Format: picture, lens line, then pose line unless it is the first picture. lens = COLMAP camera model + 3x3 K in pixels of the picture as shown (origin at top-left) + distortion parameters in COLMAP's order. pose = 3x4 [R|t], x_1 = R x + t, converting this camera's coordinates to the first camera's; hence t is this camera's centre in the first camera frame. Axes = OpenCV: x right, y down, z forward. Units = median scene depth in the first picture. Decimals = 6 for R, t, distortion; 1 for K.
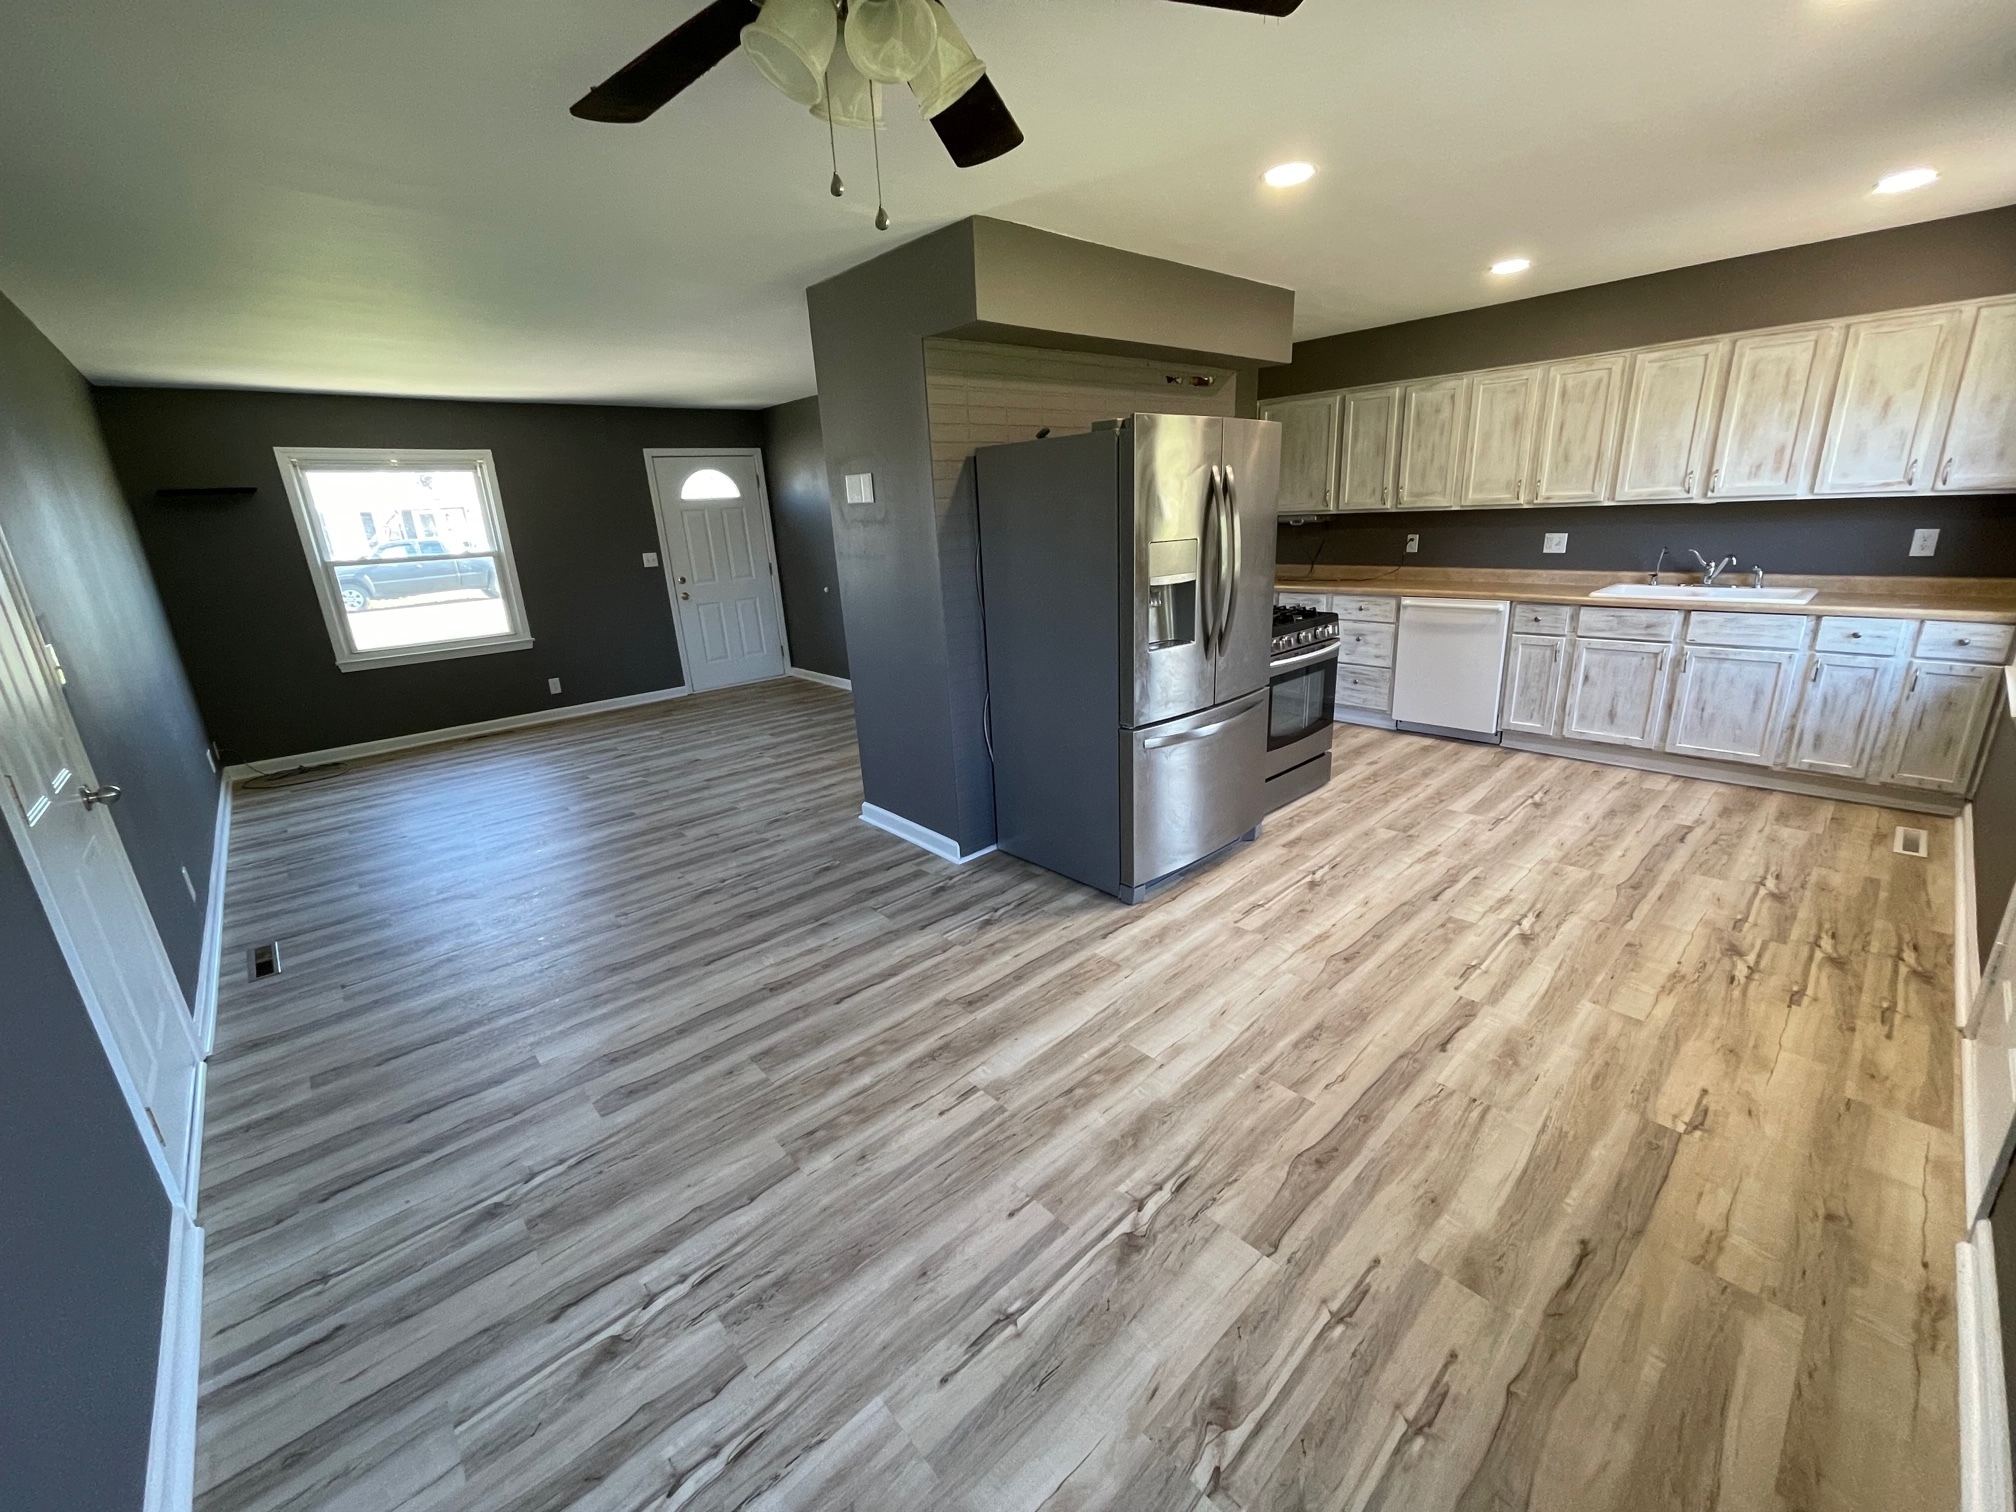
lens RADIAL K [[818.6, 0, 1008.0], [0, 818.6, 756.0], [0, 0, 1]] dist [-0.000454, 0.000053]
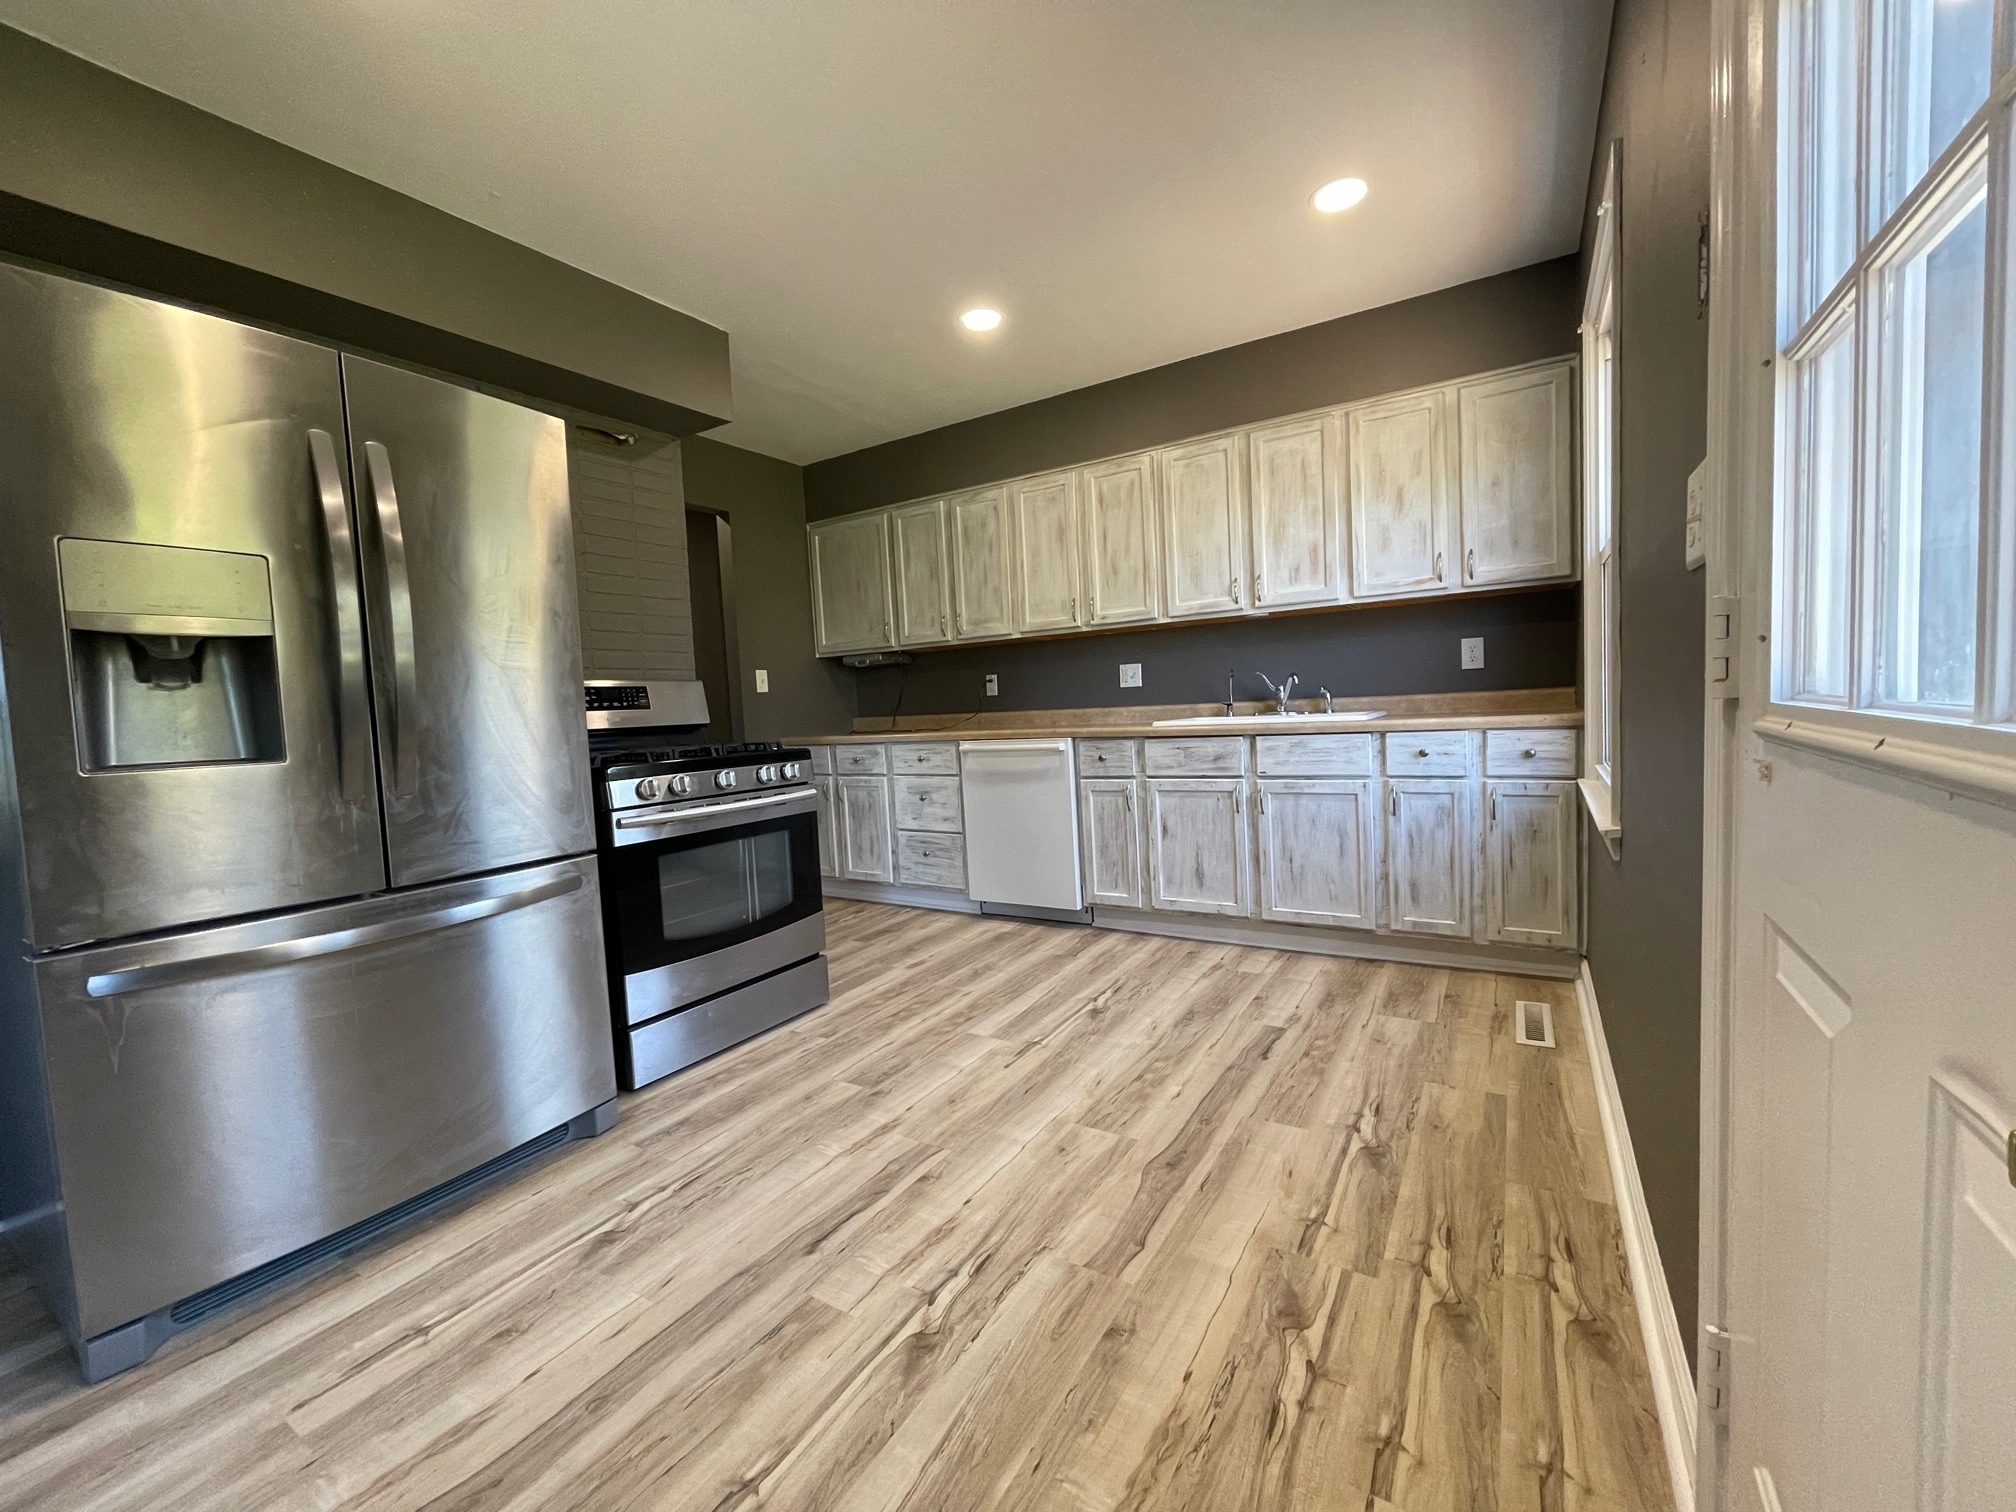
lens RADIAL K [[817.1, 0, 1008.0], [0, 817.1, 756.0], [0, 0, 1]] dist [-0.011576, -0.000007]
pose [[0.963718, -0.016733, 0.266399, 0.422191], [0.080516, 0.969769, -0.230359, 0.003463], [-0.254490, 0.243451, 0.935931, 0.351430]]
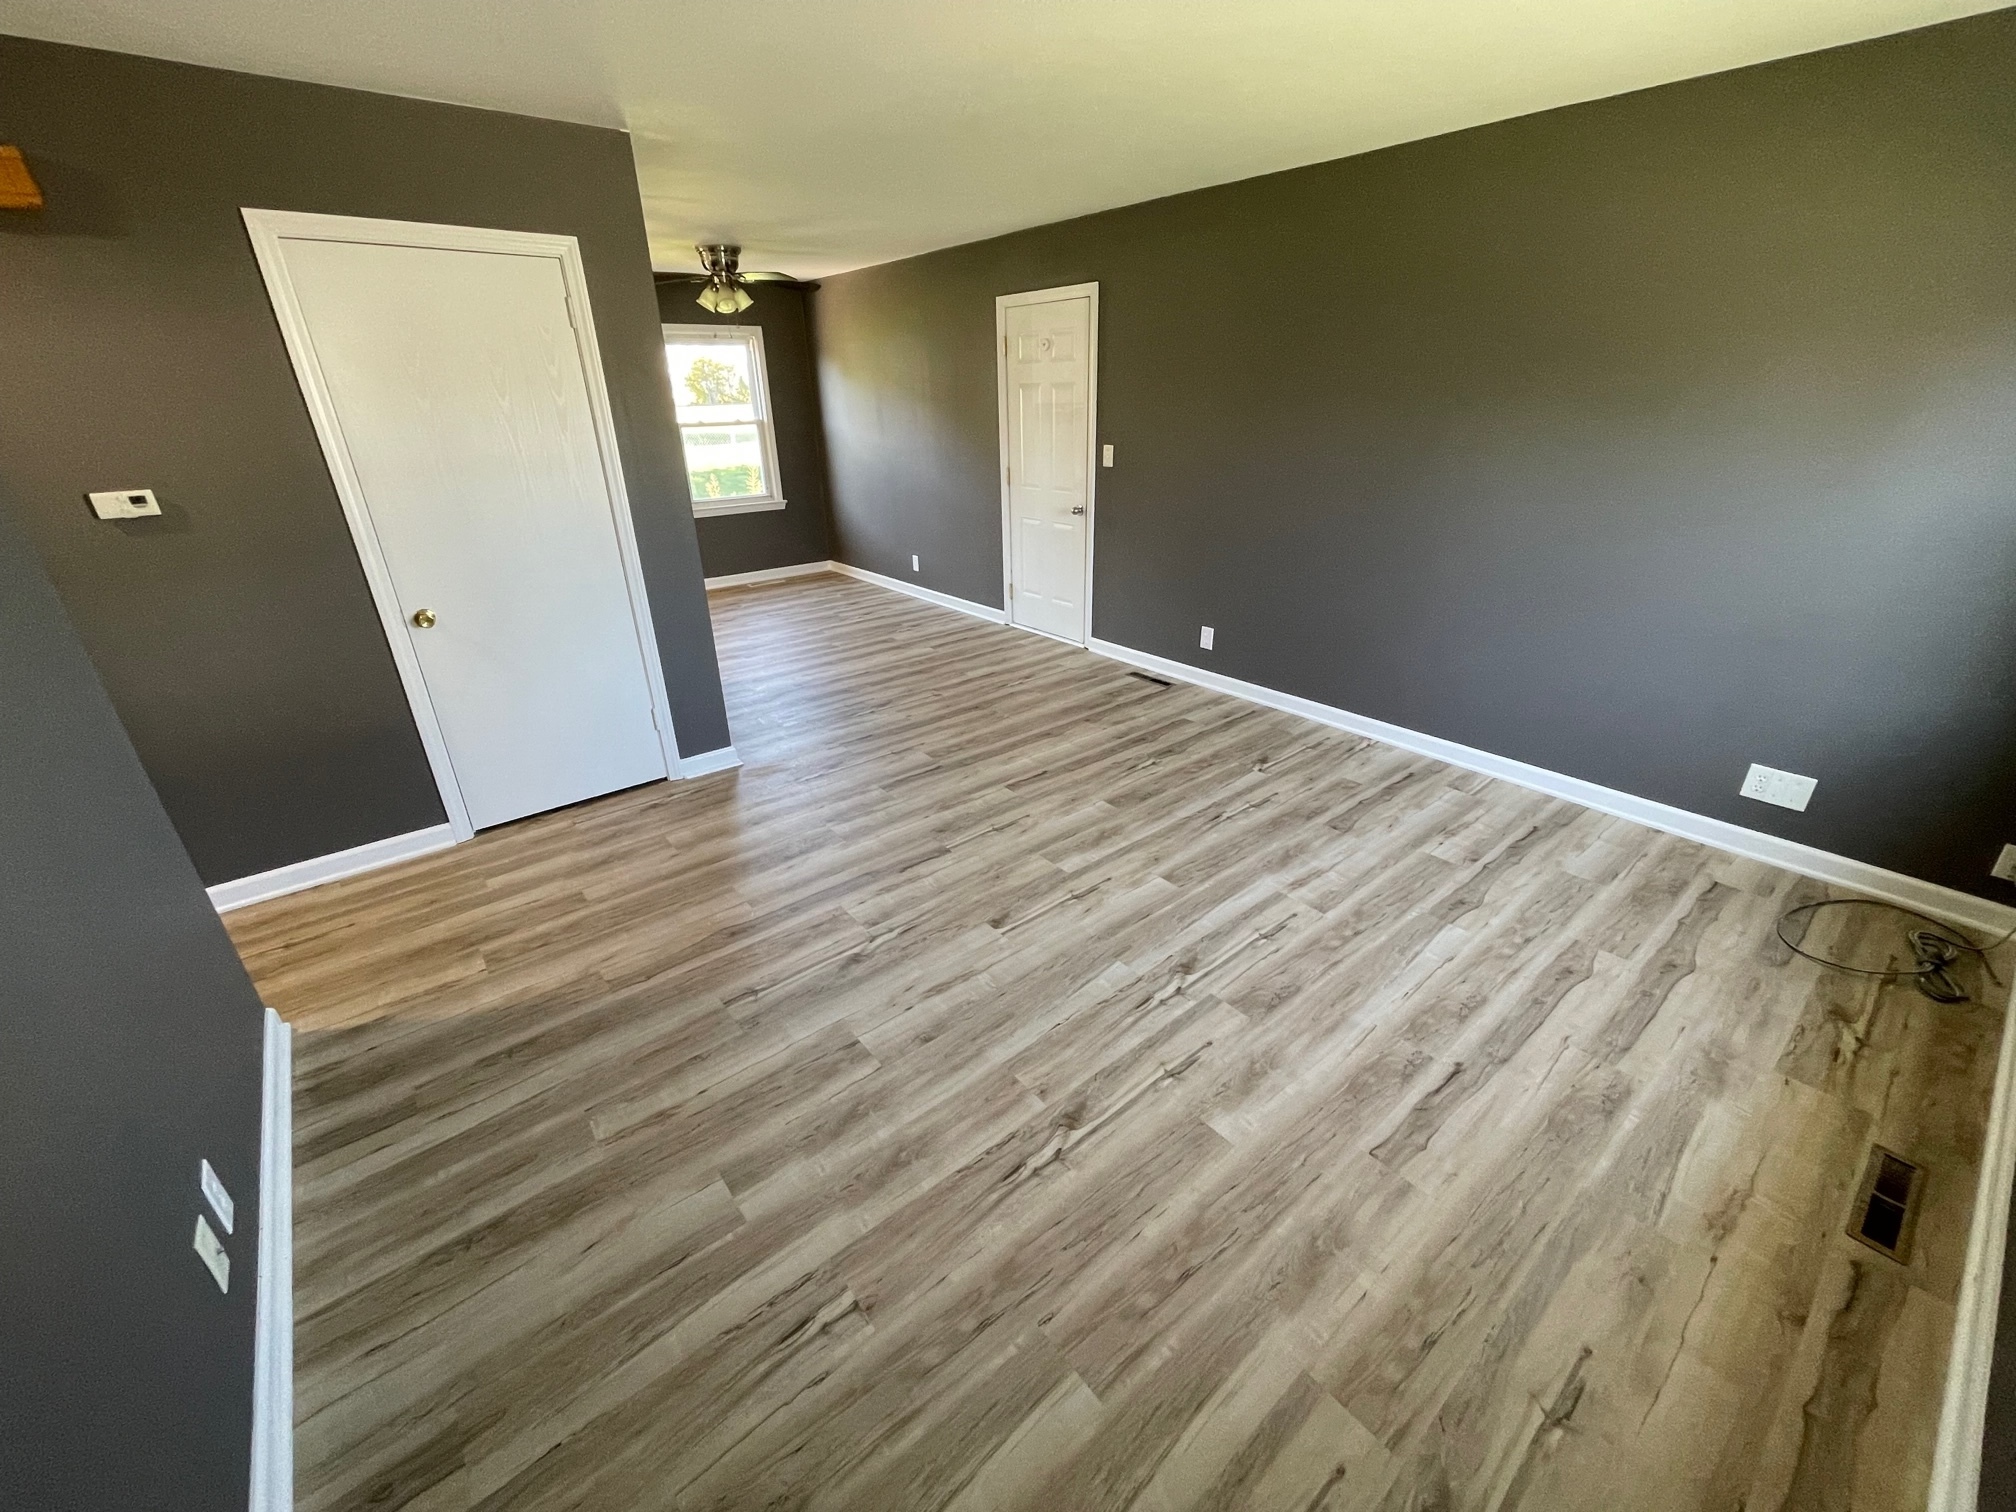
lens RADIAL K [[818.6, 0, 1008.0], [0, 818.6, 756.0], [0, 0, 1]] dist [-0.000454, 0.000053]
pose [[-0.996526, 0.033086, 0.076425, -0.610939], [0.075284, 0.750265, 0.656836, -0.562907], [-0.035607, 0.660308, -0.750150, 1.861763]]
